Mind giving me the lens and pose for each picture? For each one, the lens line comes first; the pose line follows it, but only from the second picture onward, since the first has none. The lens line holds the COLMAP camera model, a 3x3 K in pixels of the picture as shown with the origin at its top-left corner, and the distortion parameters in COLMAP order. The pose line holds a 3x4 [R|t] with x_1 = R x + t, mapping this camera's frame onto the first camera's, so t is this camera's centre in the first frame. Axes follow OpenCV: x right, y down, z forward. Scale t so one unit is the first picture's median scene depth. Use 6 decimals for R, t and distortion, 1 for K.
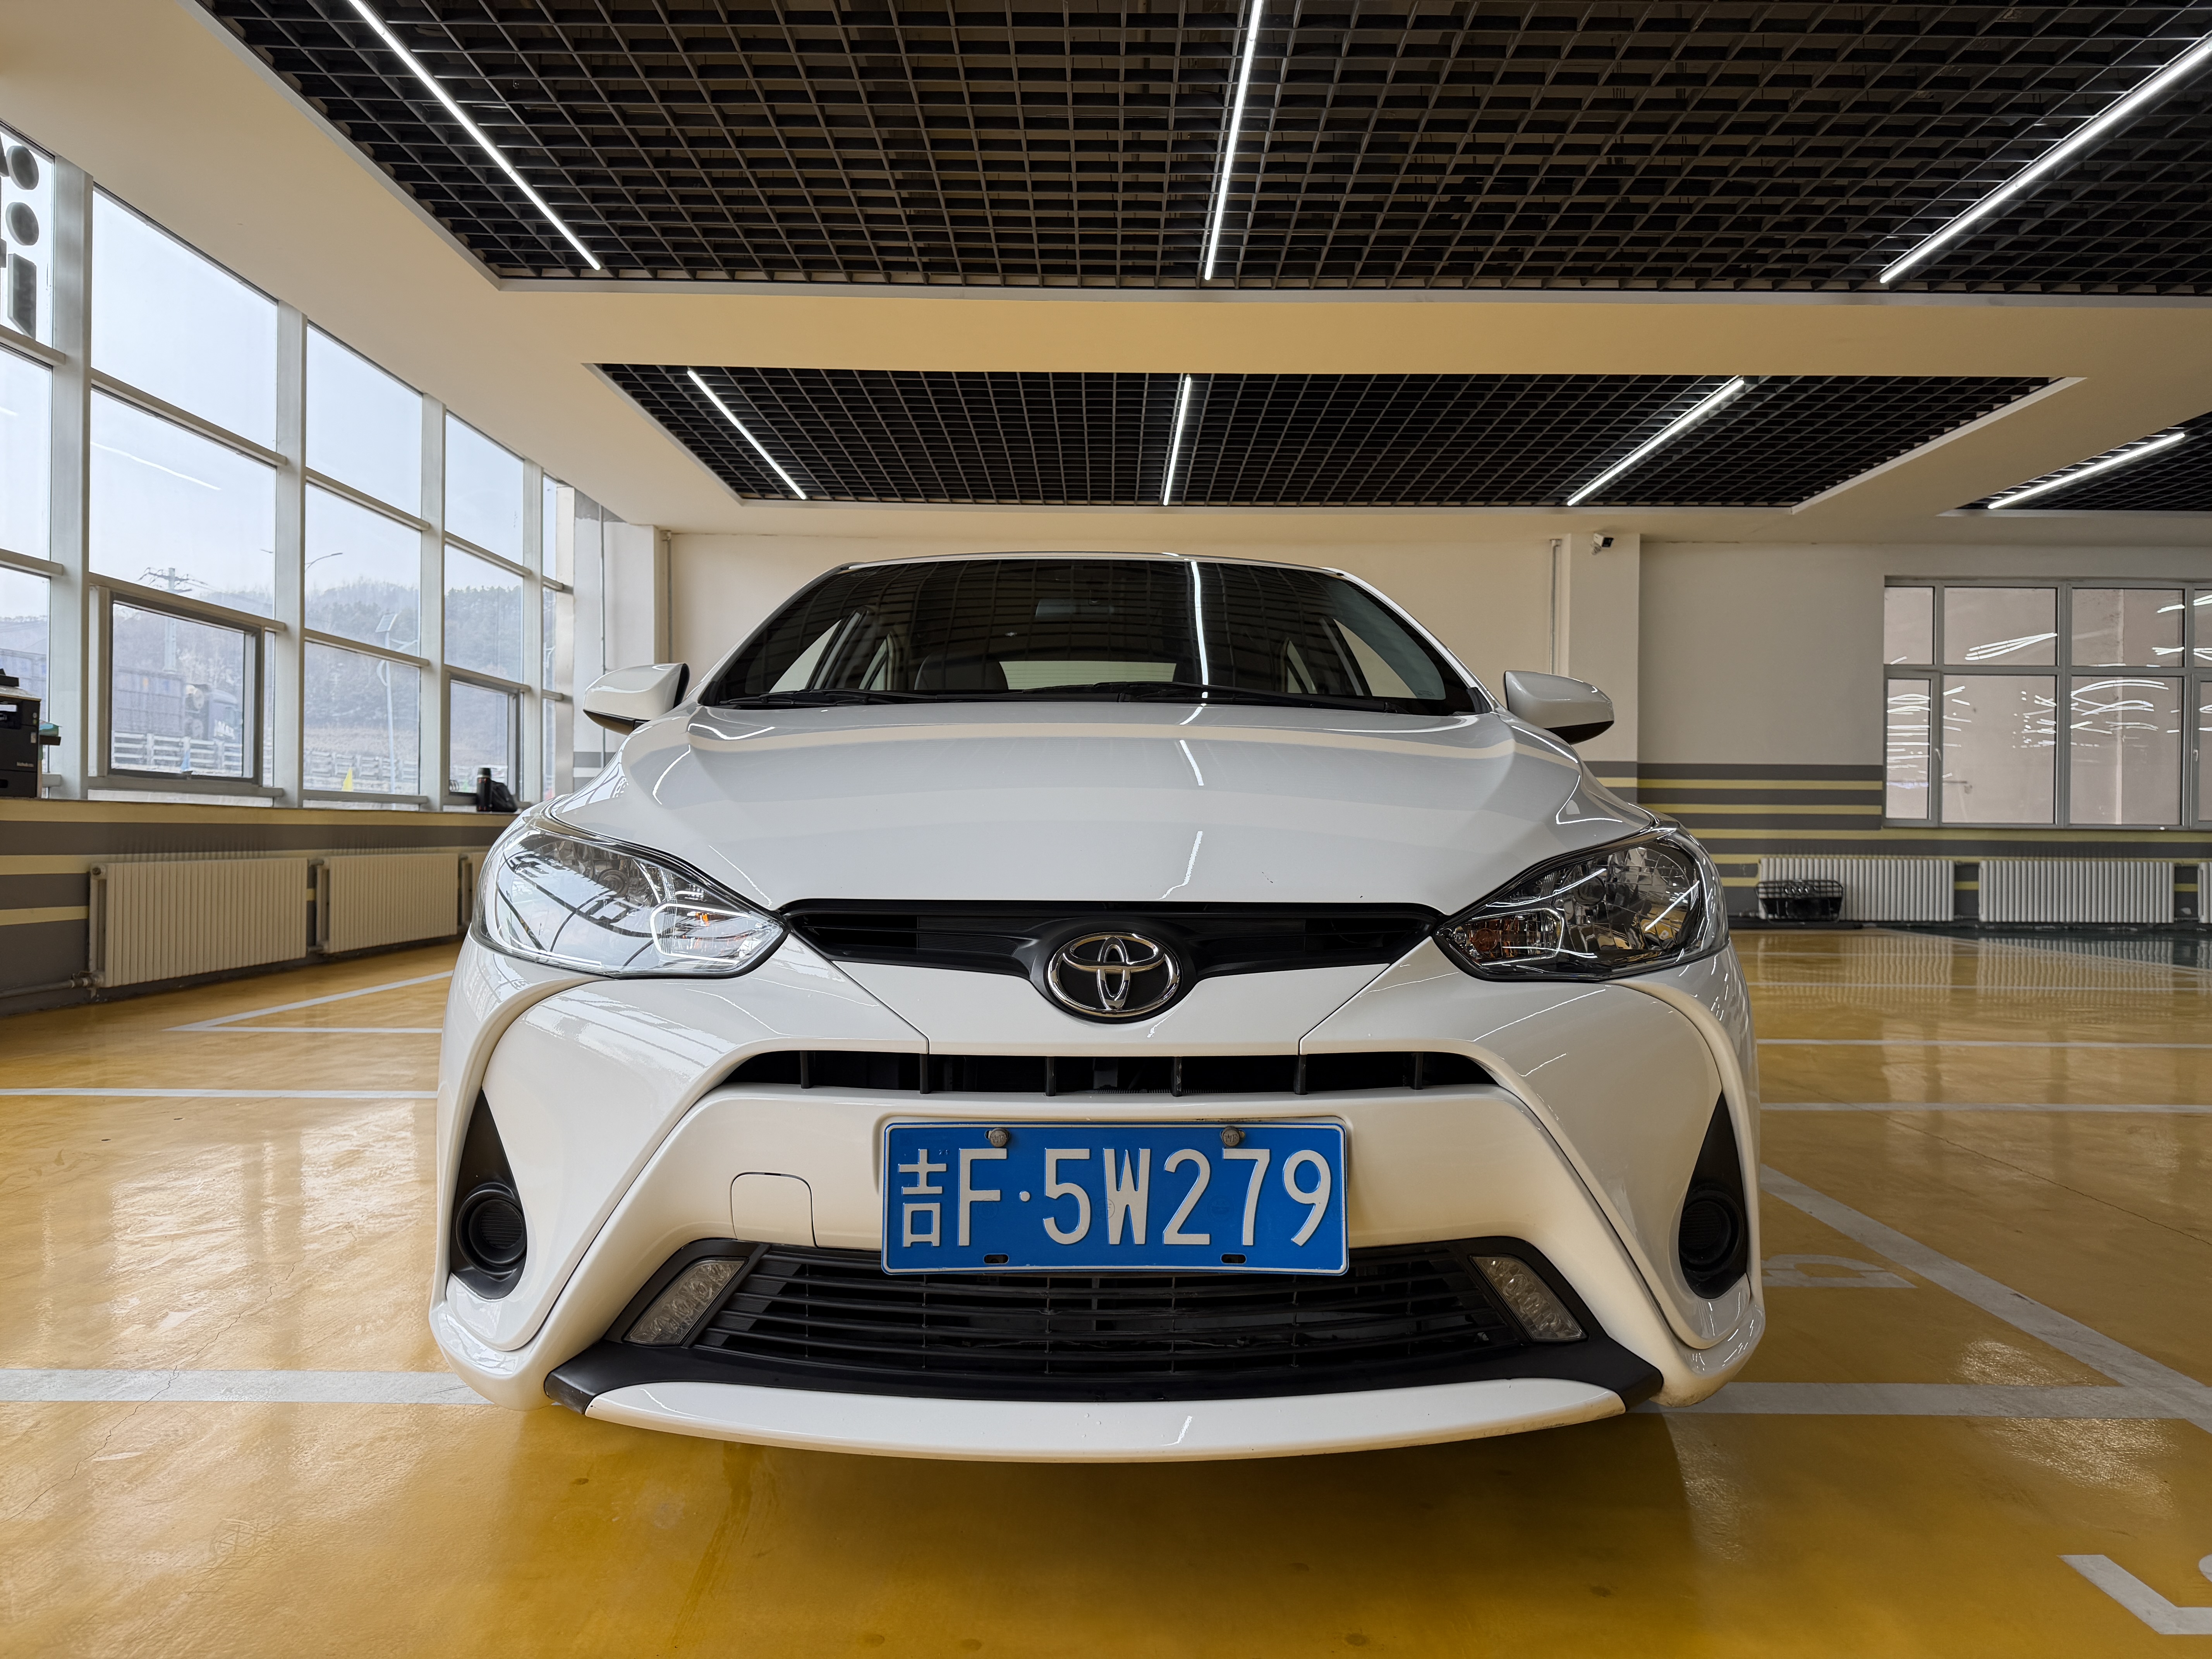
lens RADIAL K [[1539.6, 0, 1111.9], [0, 1539.6, 841.0], [0, 0, 1]] dist [0.065240, -0.080814]
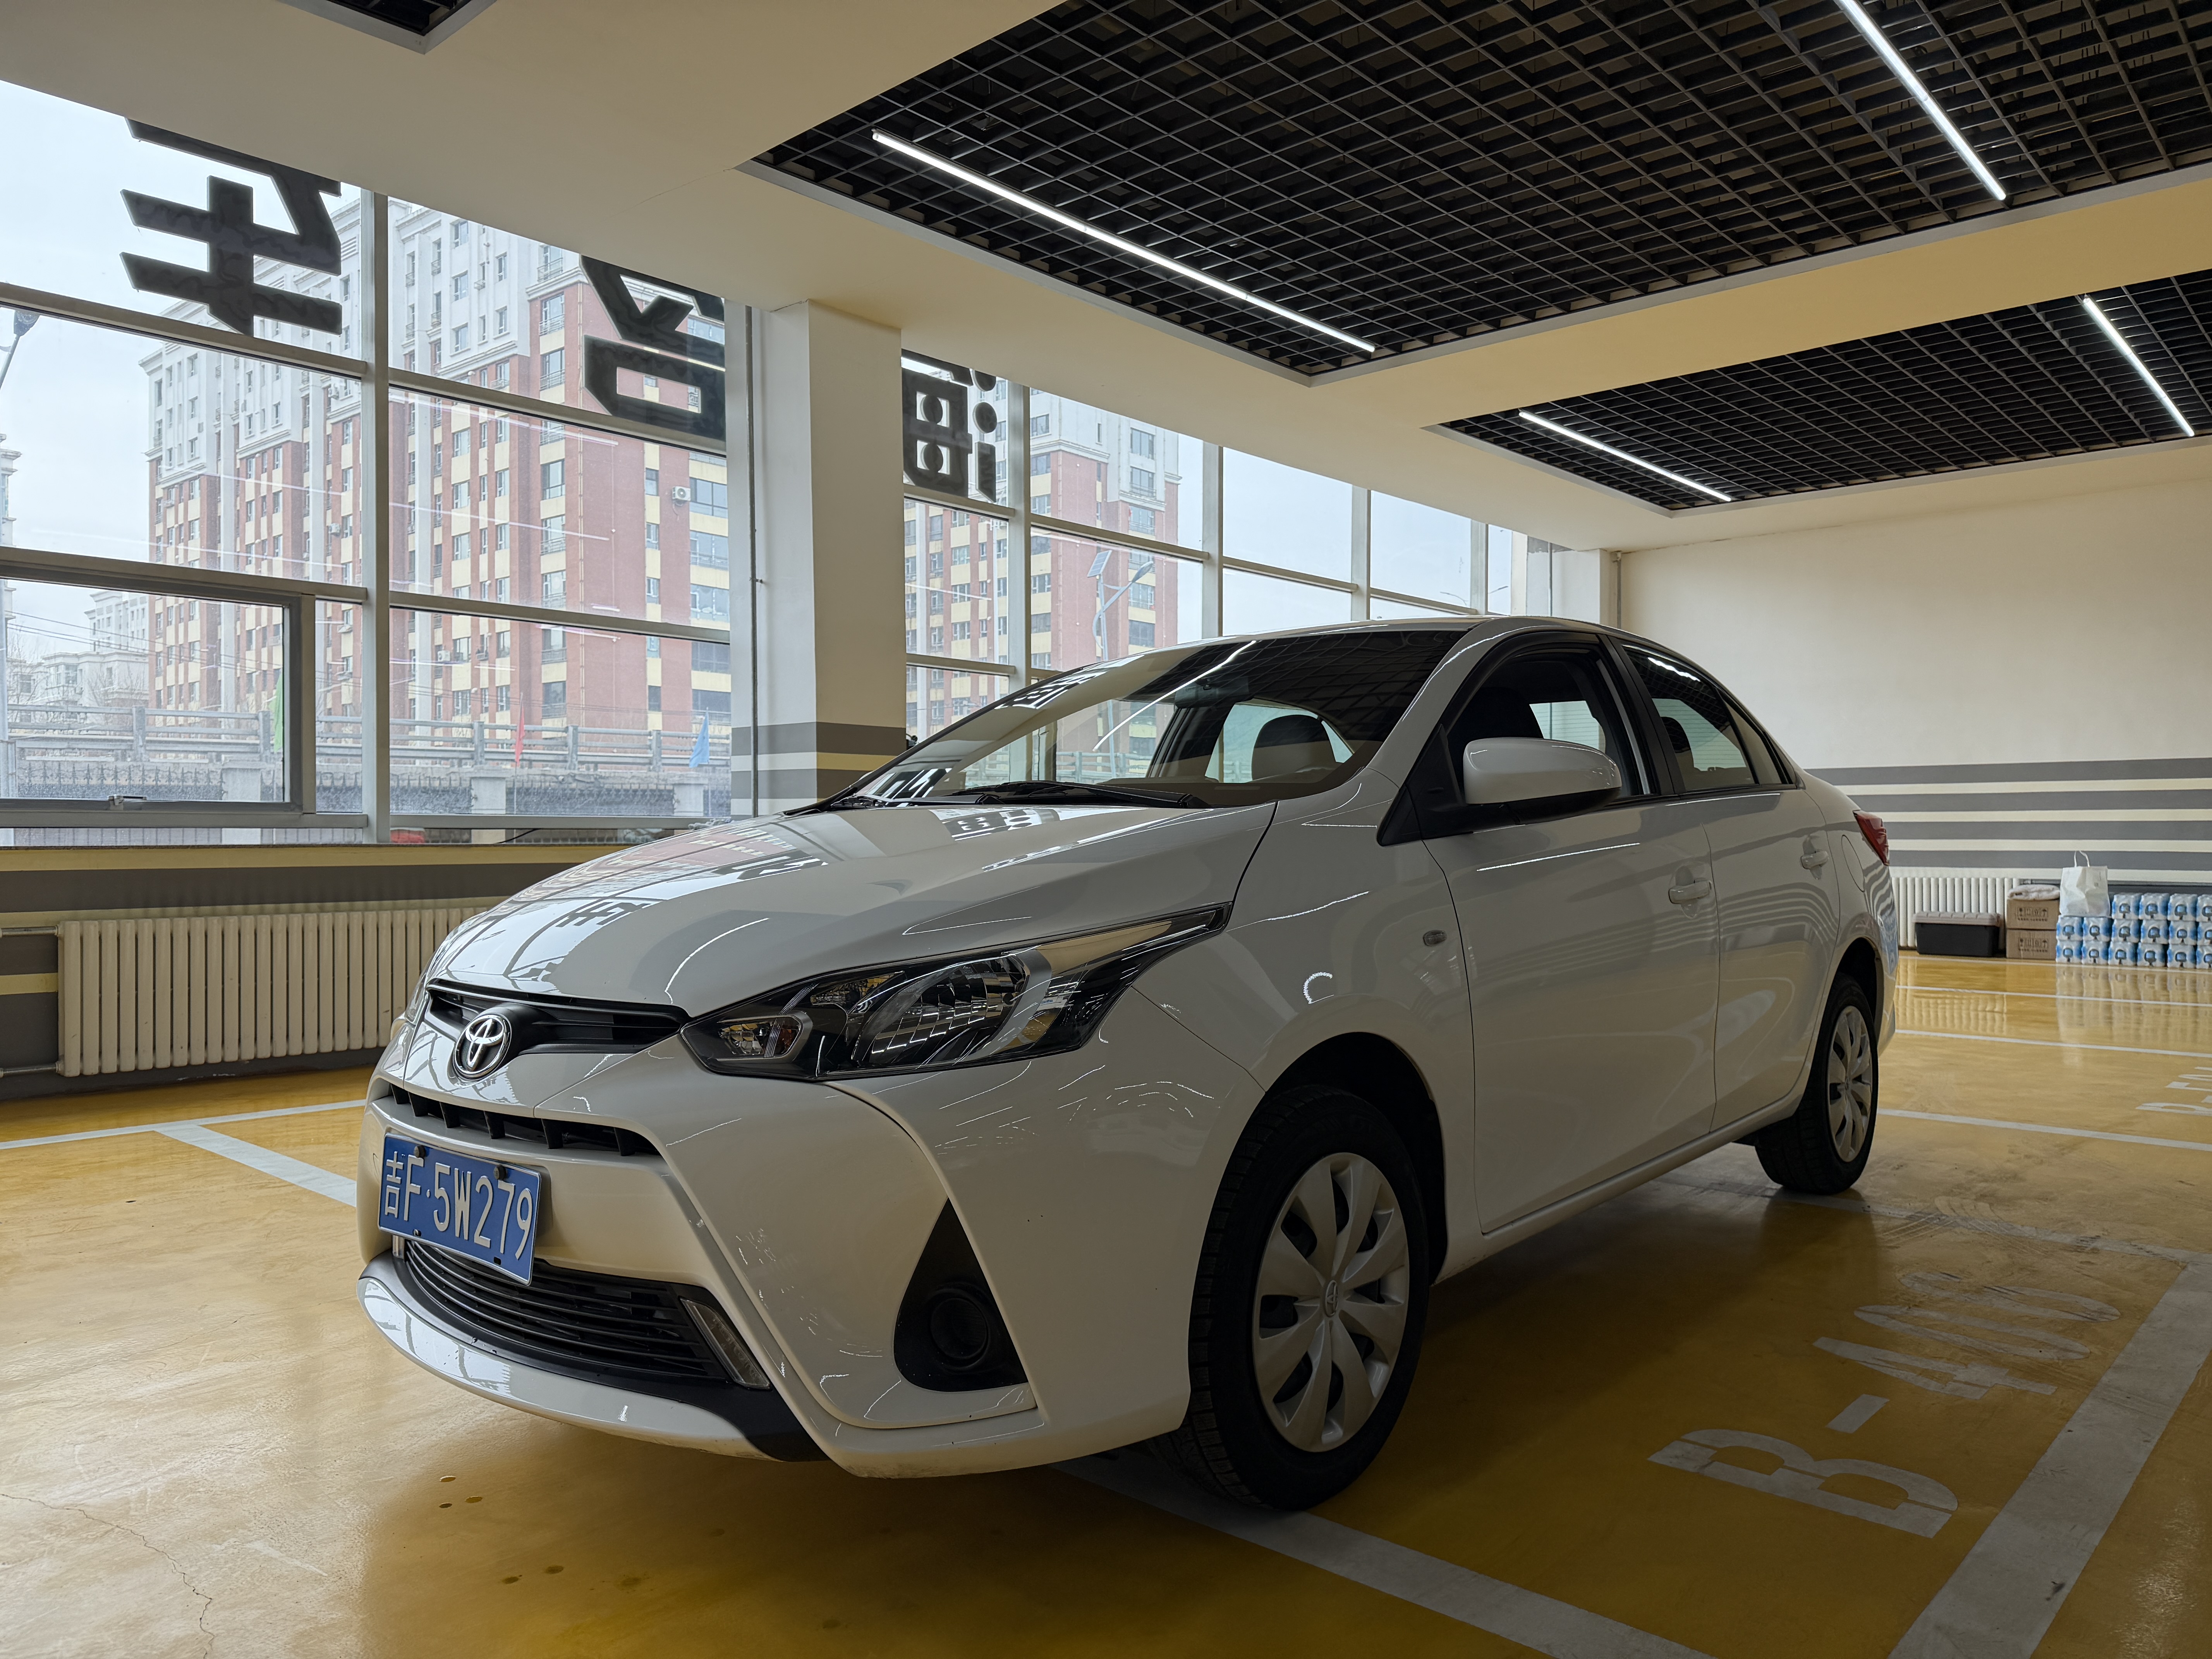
lens RADIAL K [[1539.6, 0, 1111.9], [0, 1539.6, 841.0], [0, 0, 1]] dist [0.065240, -0.080814]
pose [[0.738853, -0.006669, -0.673833, 0.259740], [0.004963, 0.999978, -0.004455, -0.017068], [0.673848, -0.000052, 0.738870, 0.063823]]
